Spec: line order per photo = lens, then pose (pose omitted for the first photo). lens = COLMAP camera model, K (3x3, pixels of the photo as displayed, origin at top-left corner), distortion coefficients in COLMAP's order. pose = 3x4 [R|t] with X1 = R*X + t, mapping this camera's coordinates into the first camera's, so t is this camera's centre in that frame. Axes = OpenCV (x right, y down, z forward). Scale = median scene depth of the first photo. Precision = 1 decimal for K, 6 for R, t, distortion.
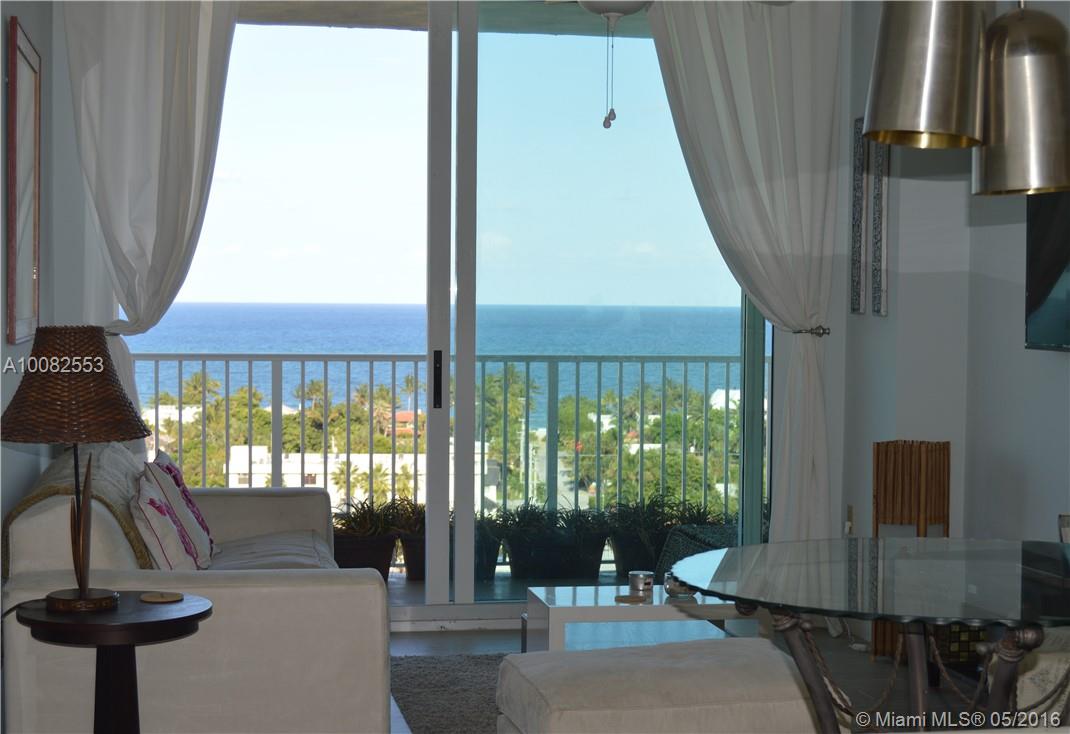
lens RADIAL K [[1719.4, 0, 535.0], [0, 1719.4, 367.0], [0, 0, 1]] dist [0.013021, 0.144244]
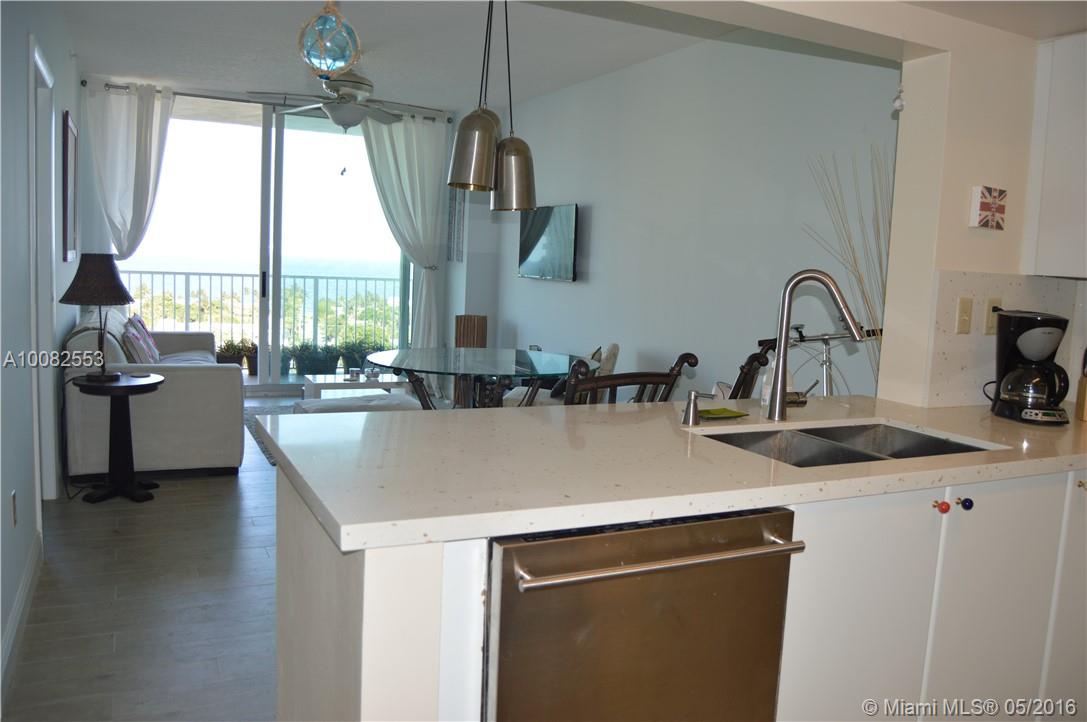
lens RADIAL K [[870.1, 0, 543.5], [0, 870.1, 361.0], [0, 0, 1]] dist [-0.081753, 0.020637]
pose [[0.962732, 0.005289, 0.270407, -0.008829], [-0.022507, 0.997907, 0.060614, 0.029334], [-0.269520, -0.064441, 0.960836, -0.179964]]
